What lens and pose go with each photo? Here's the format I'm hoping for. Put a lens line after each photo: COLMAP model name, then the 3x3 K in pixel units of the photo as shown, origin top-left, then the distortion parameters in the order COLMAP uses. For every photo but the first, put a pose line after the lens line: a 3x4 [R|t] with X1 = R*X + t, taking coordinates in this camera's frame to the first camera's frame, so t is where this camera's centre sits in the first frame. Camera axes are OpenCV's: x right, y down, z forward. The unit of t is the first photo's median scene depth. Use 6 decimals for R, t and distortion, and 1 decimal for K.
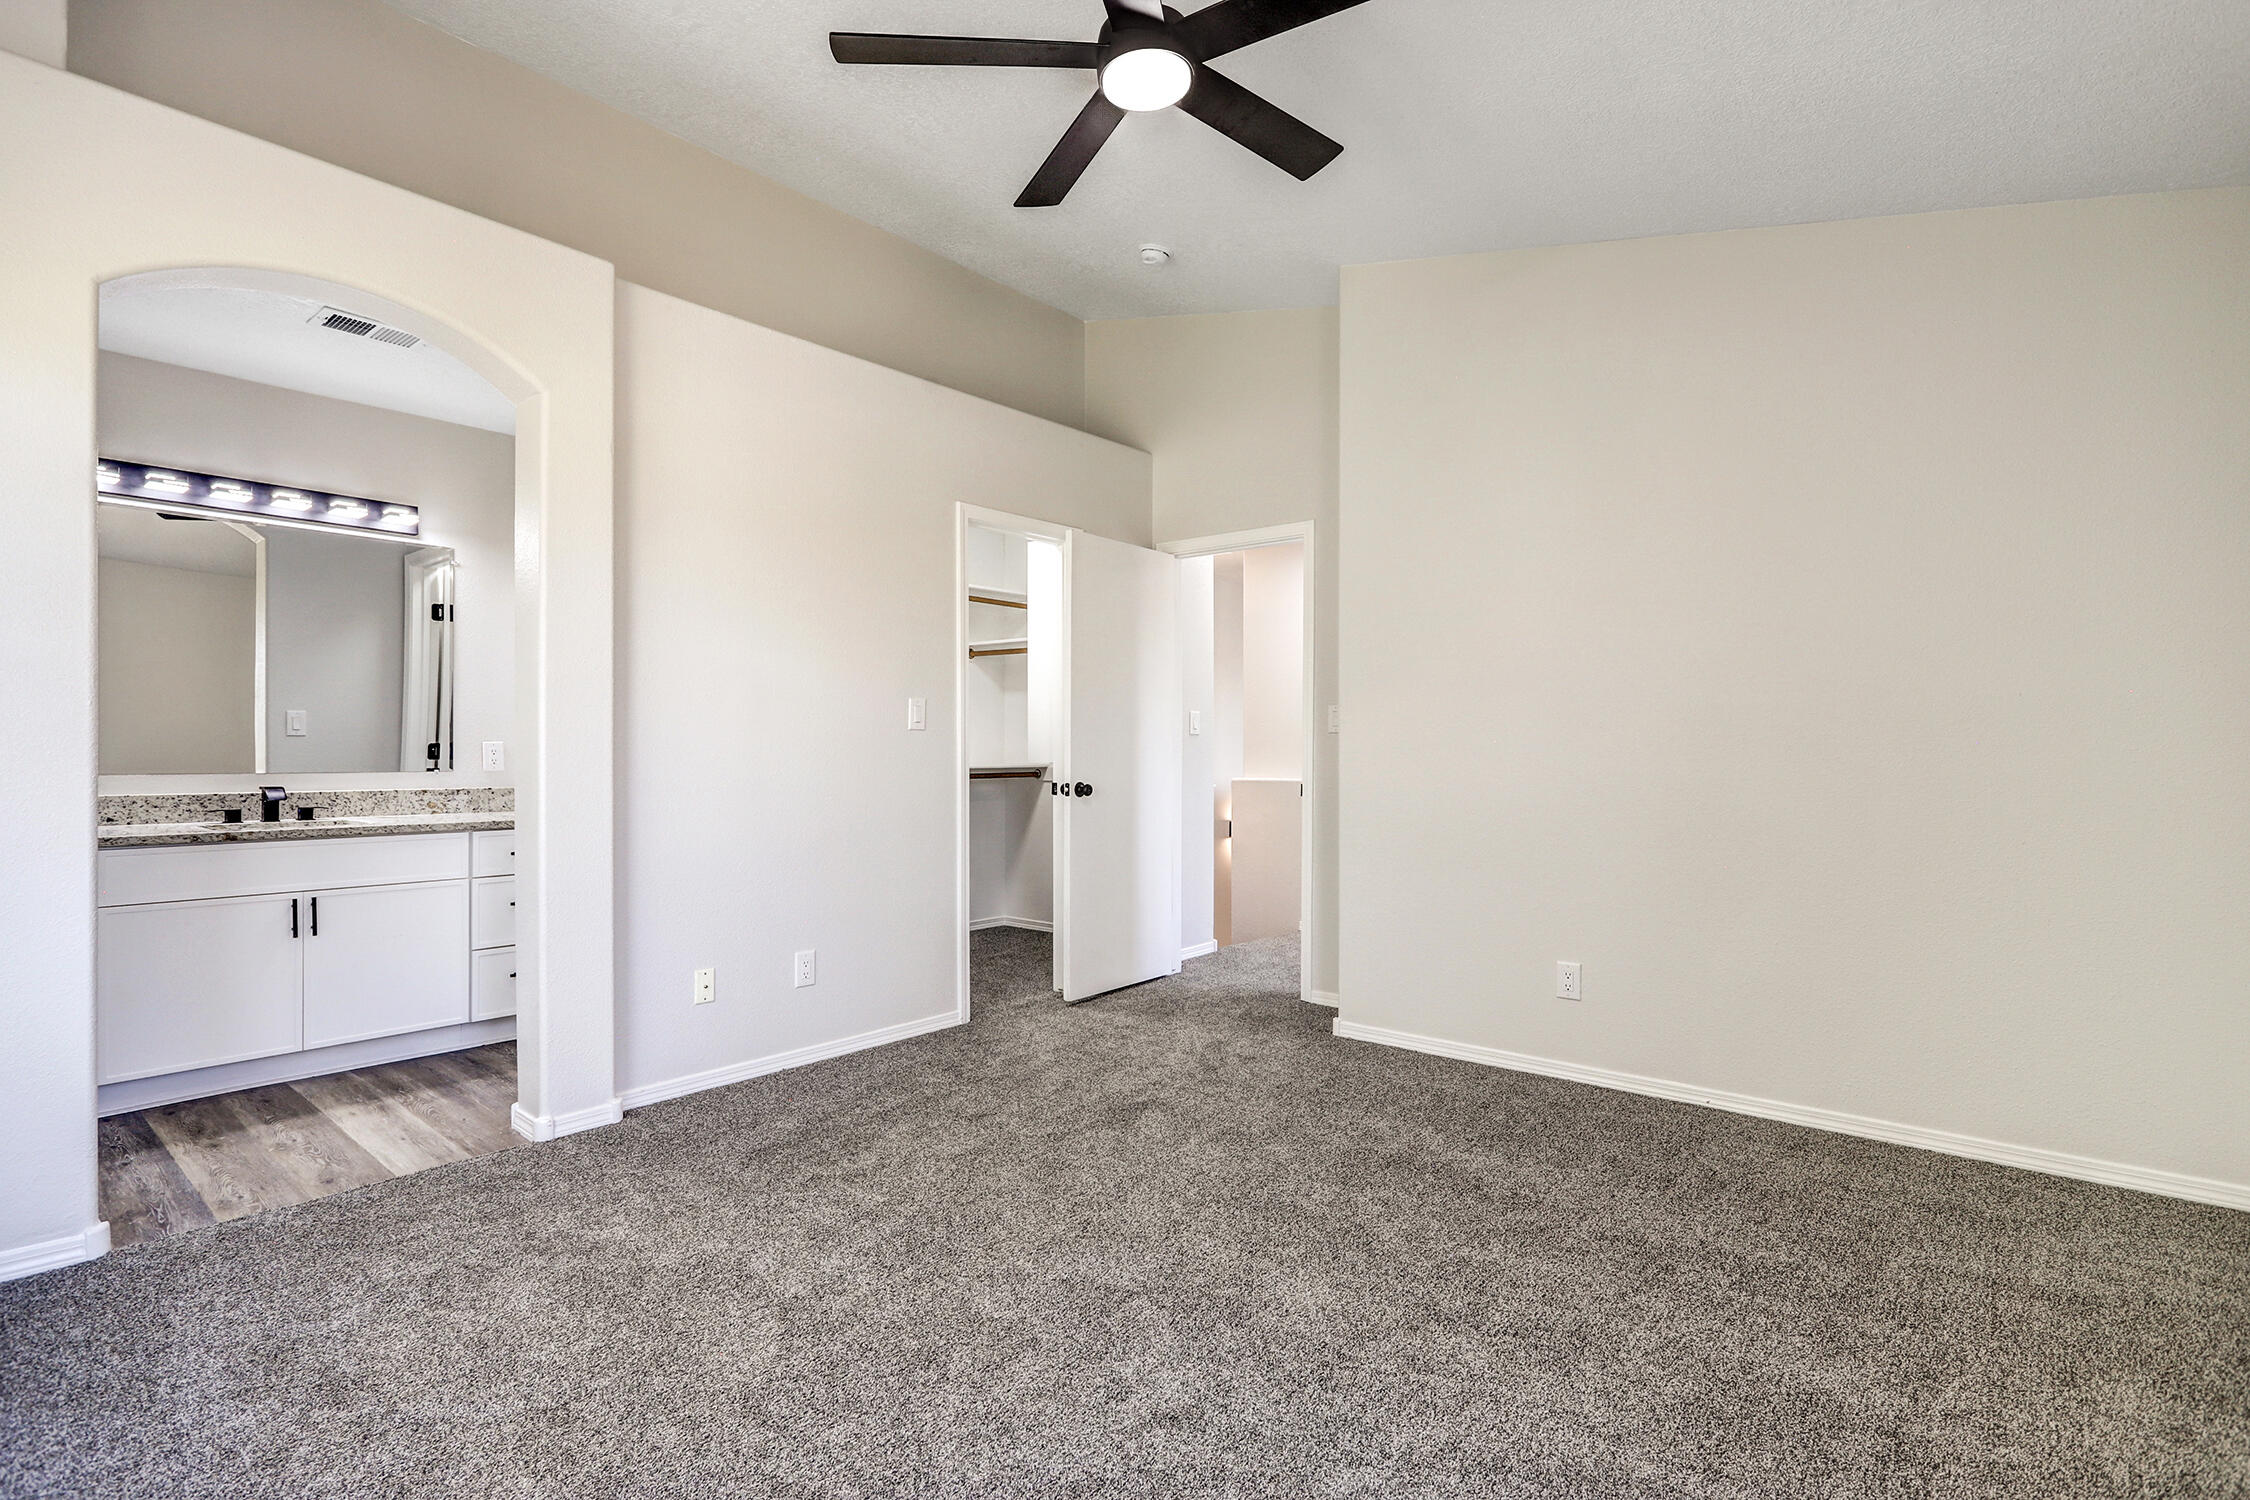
lens RADIAL K [[1064.9, 0, 1135.1], [0, 1064.9, 747.6], [0, 0, 1]] dist [-0.001880, -0.000059]
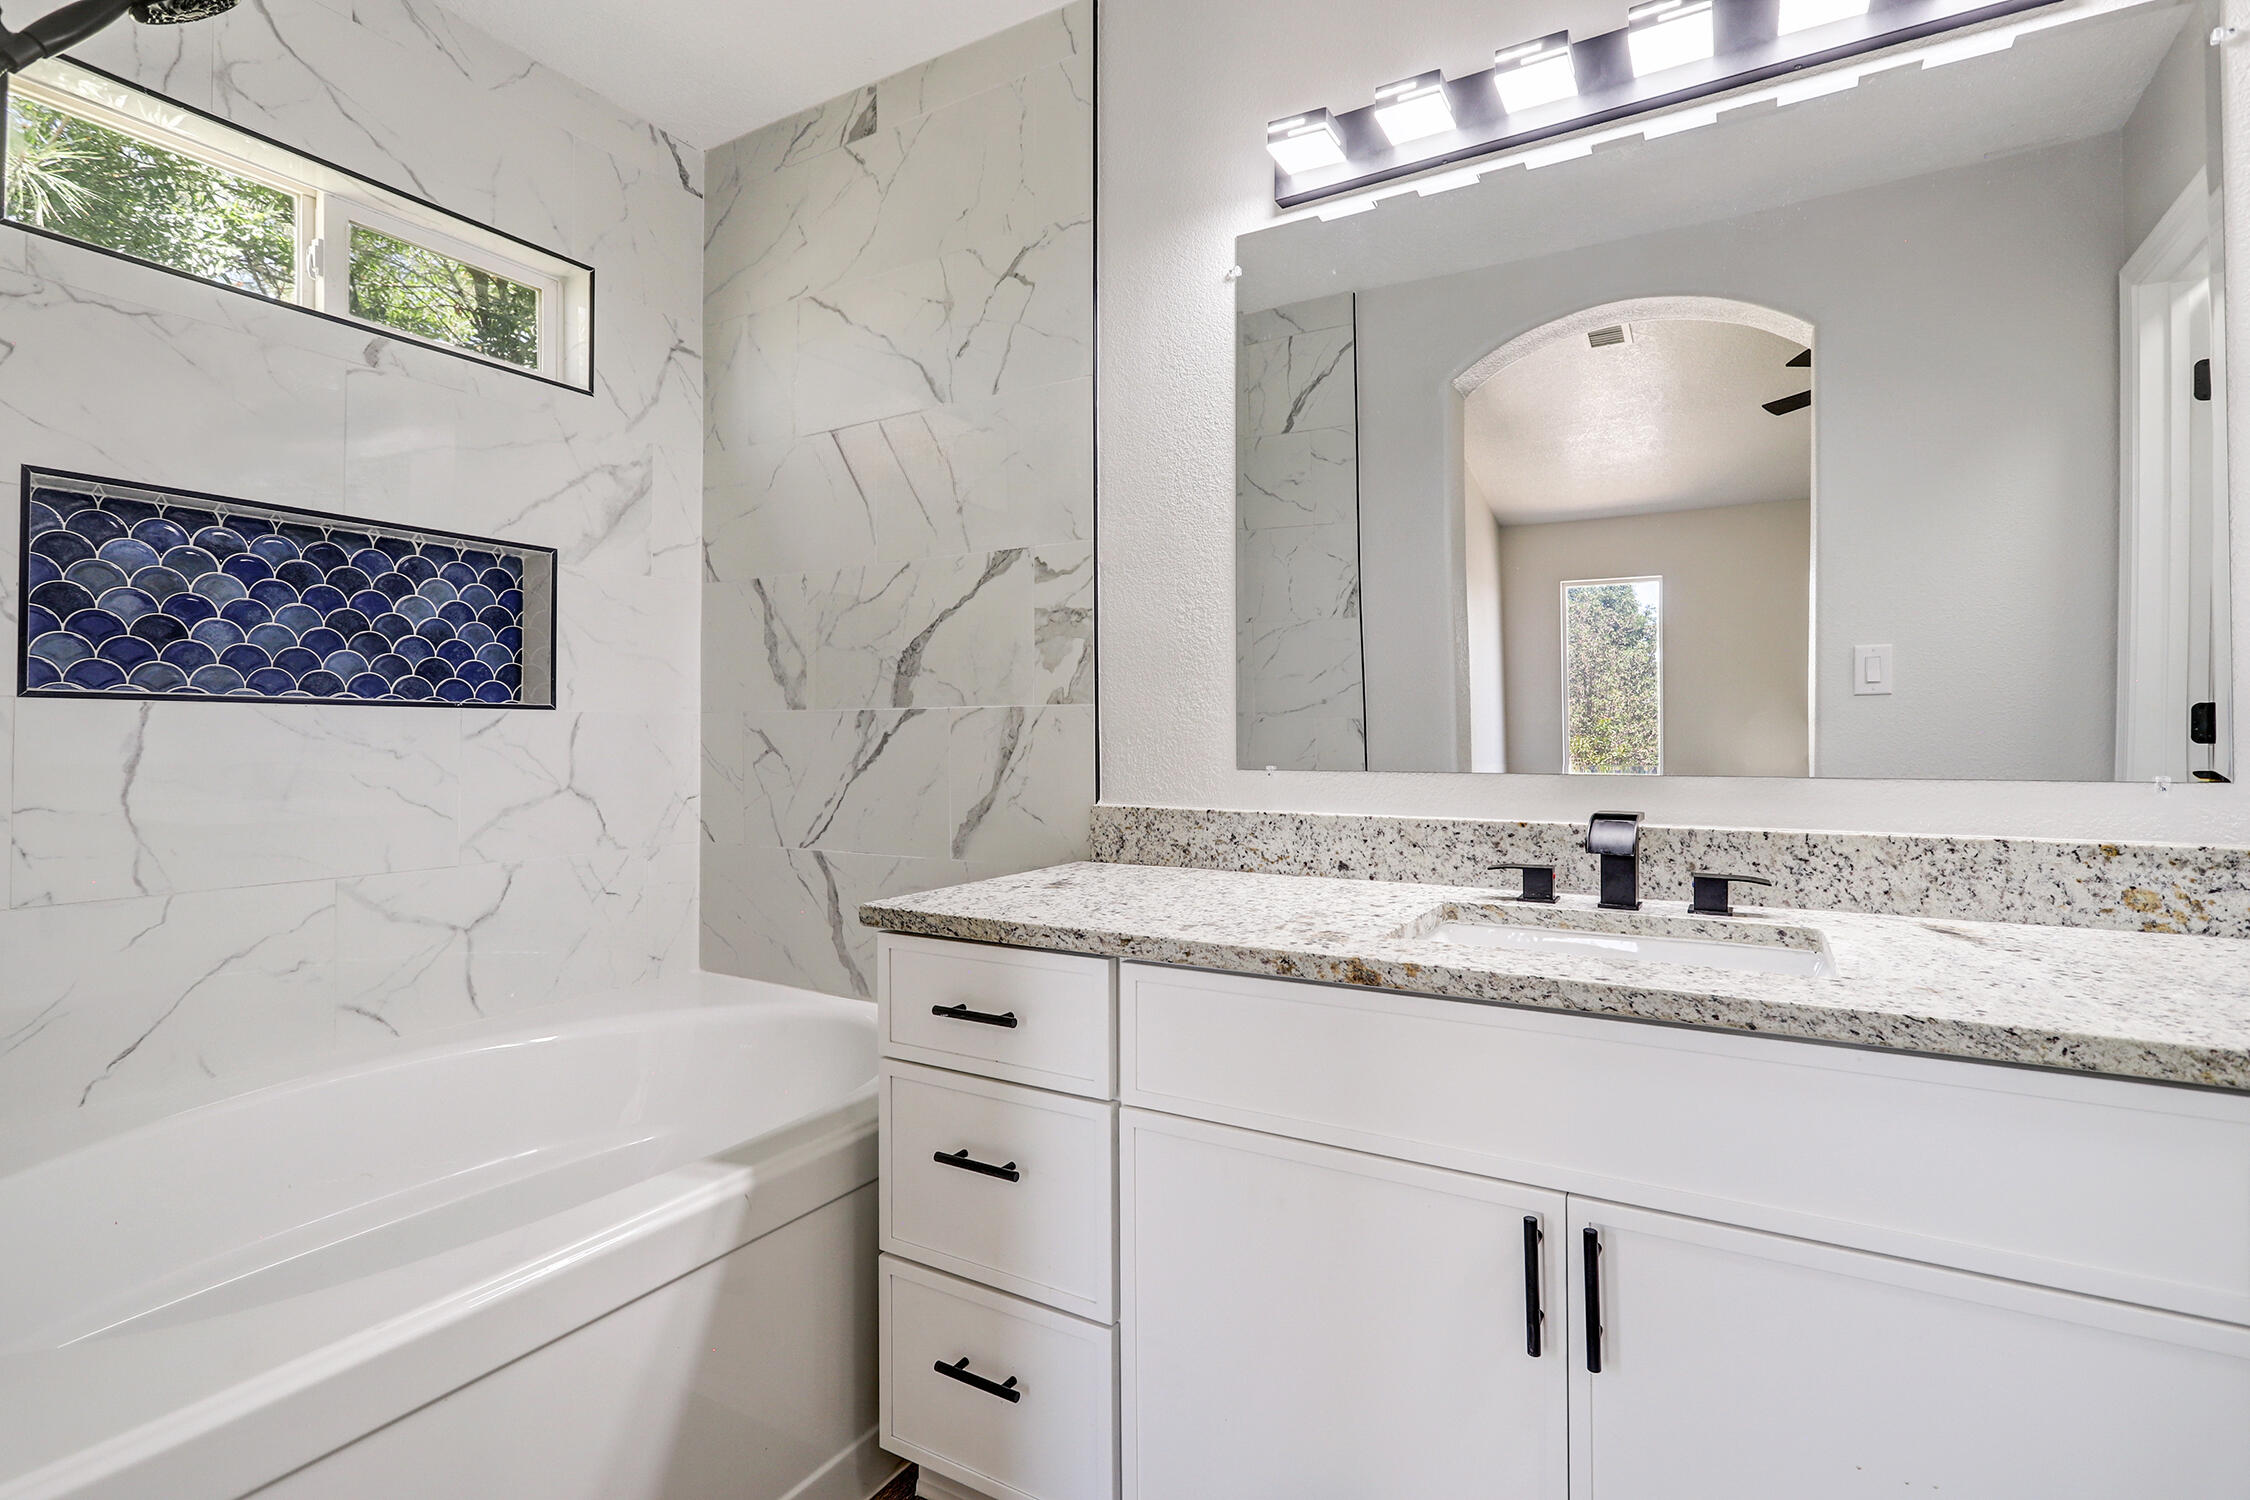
lens RADIAL K [[1064.9, 0, 1135.1], [0, 1064.9, 747.6], [0, 0, 1]] dist [-0.001880, -0.000059]
pose [[0.170285, -0.003299, -0.985389, -0.493310], [0.001358, 0.999994, -0.003113, 0.015949], [0.985394, -0.000809, 0.170288, 0.793538]]
